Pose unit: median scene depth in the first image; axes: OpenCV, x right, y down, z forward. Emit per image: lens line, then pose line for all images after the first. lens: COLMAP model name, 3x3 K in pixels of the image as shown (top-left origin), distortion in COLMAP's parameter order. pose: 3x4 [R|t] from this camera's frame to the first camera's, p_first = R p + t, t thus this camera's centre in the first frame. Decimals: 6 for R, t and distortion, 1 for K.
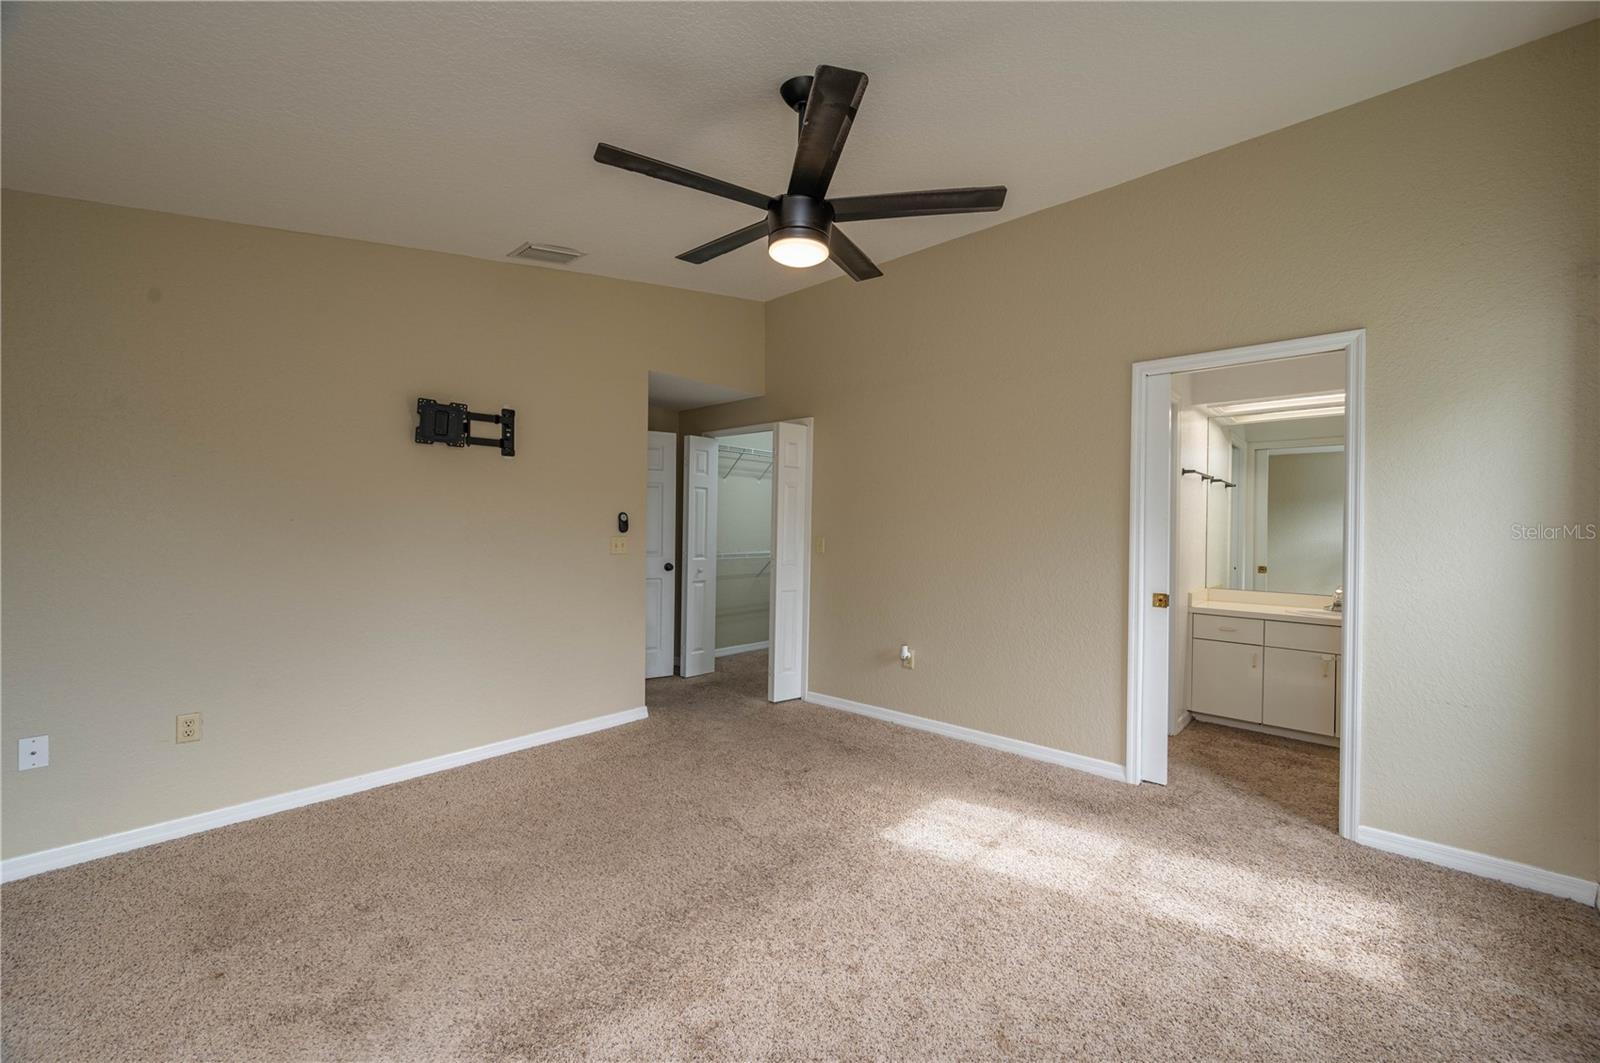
lens RADIAL K [[639.2, 0, 795.7], [0, 639.2, 527.1], [0, 0, 1]] dist [0.000178, -0.000088]
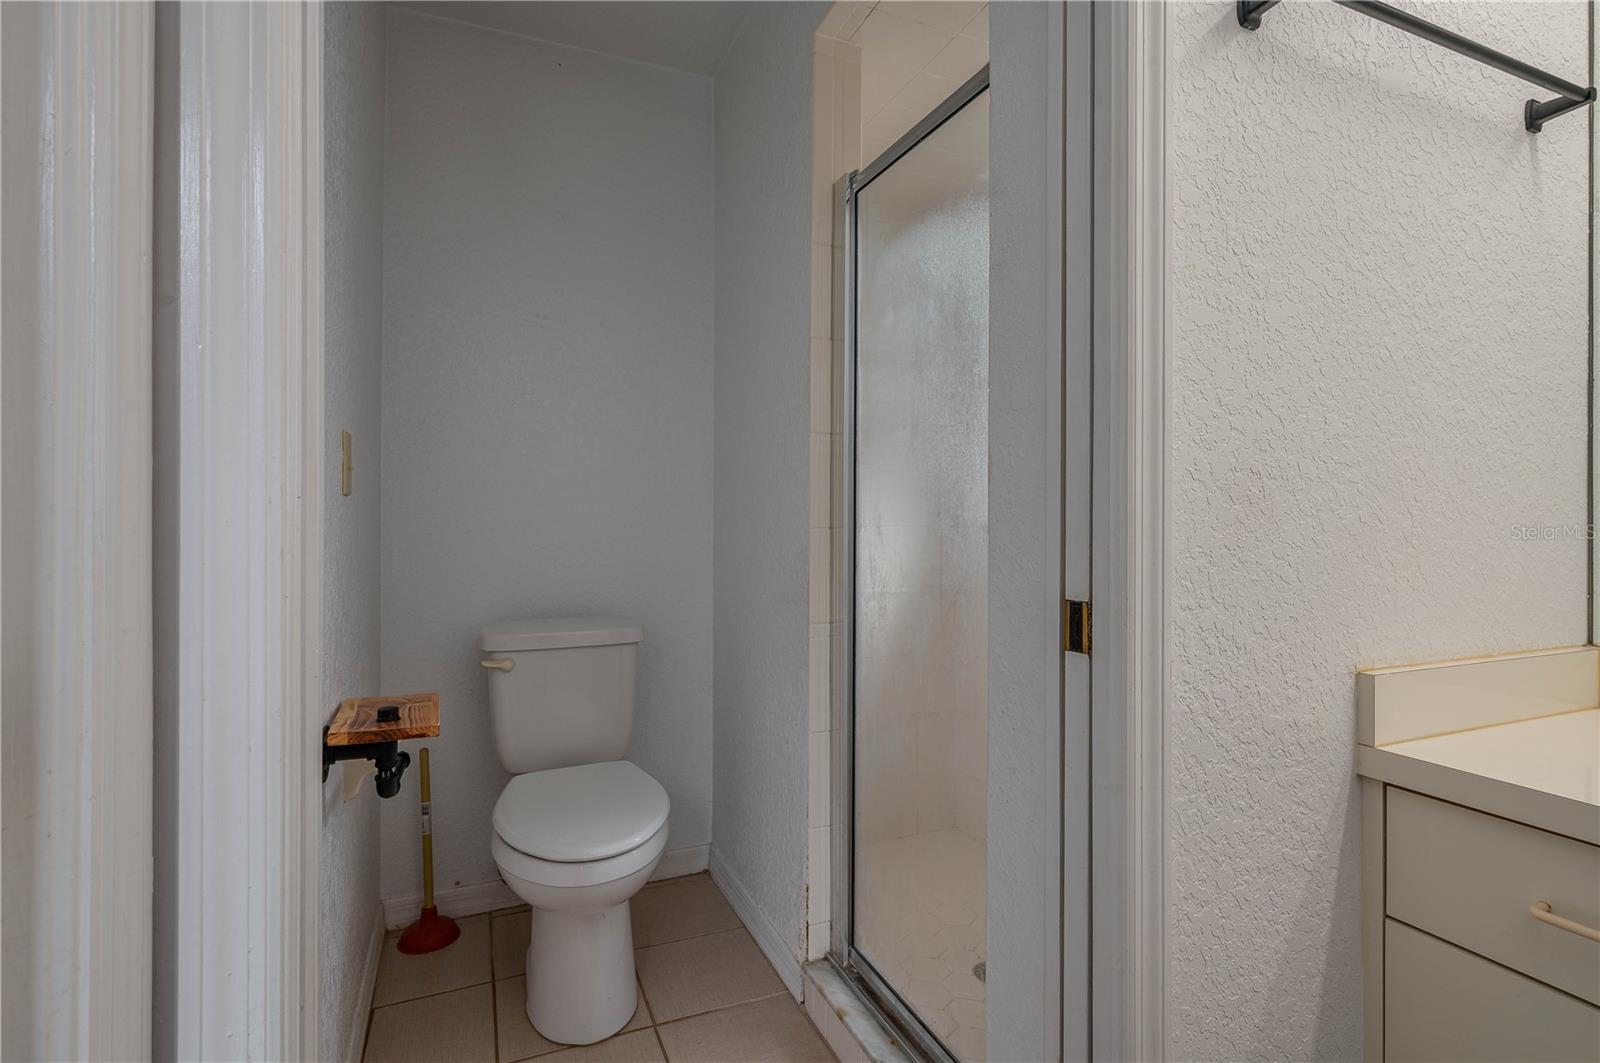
lens RADIAL K [[773.6, 0, 801.9], [0, 773.6, 516.9], [0, 0, 1]] dist [-0.001864, 0.001180]
pose [[0.910524, -0.013747, -0.413228, 0.559162], [0.012452, 0.999905, -0.005828, 0.055581], [0.413269, 0.000161, 0.910609, 0.721360]]
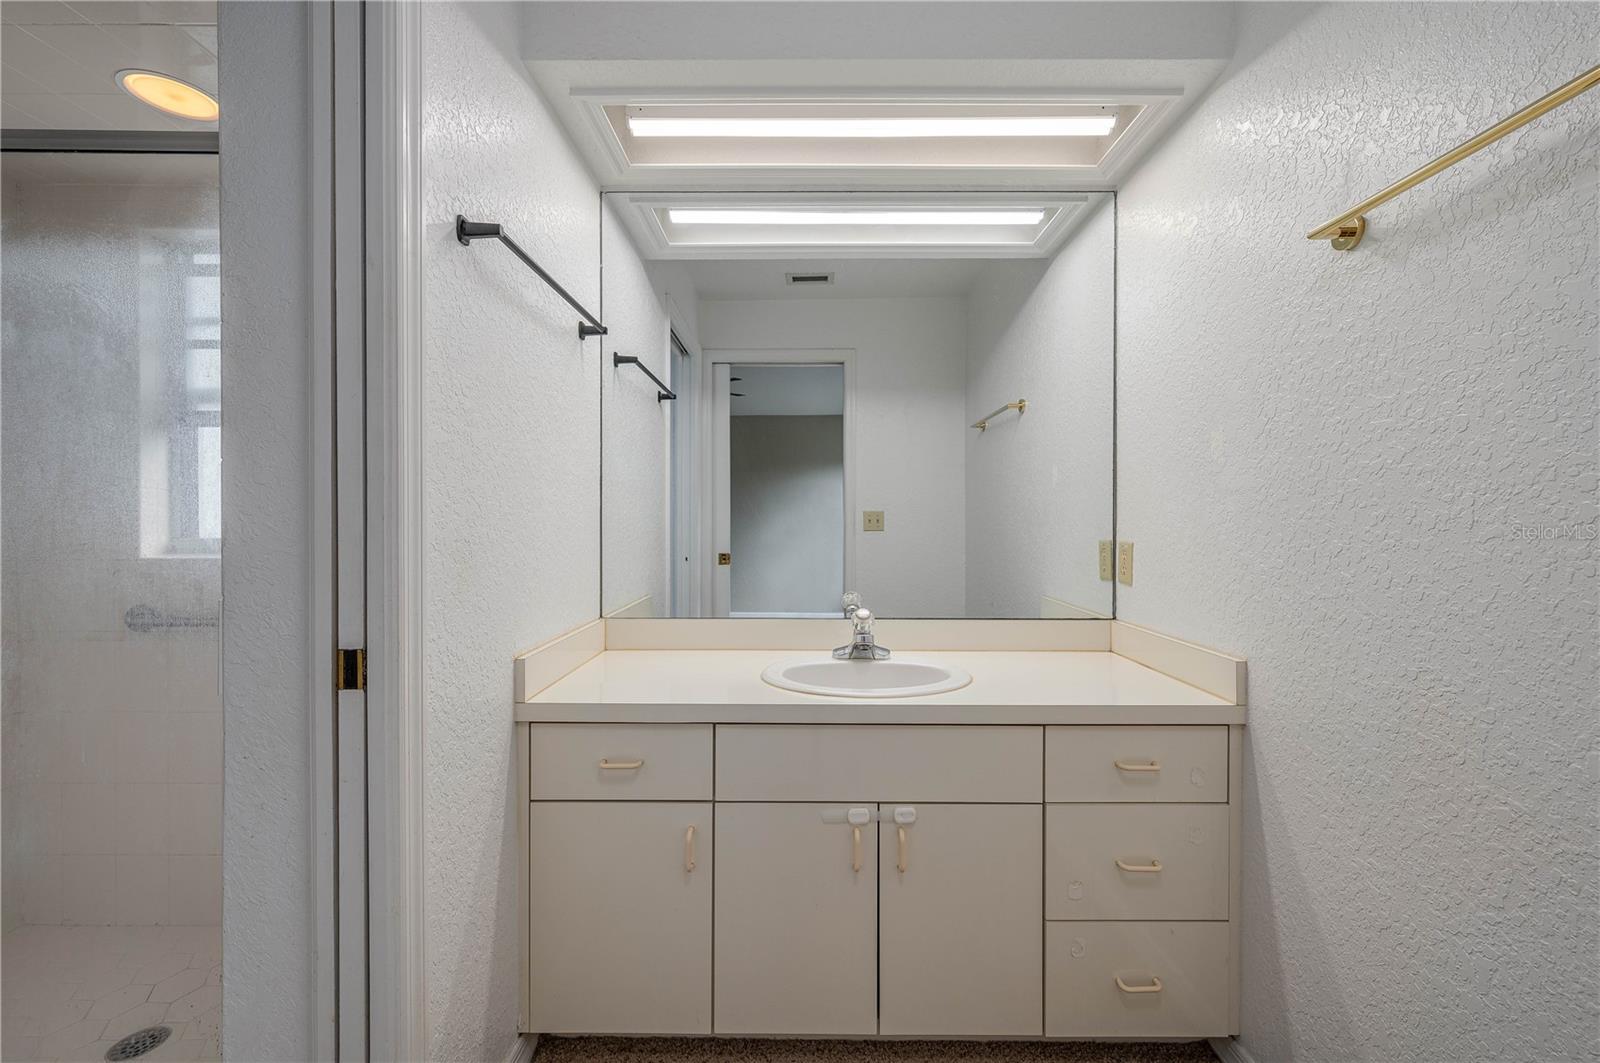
lens RADIAL K [[639.2, 0, 804.2], [0, 639.2, 527.1], [0, 0, 1]] dist [0.000178, -0.000088]
pose [[0.738197, -0.017828, 0.674349, 0.509682], [0.006810, 0.999797, 0.018977, 0.033672], [-0.674551, -0.009416, 0.738169, 0.676845]]
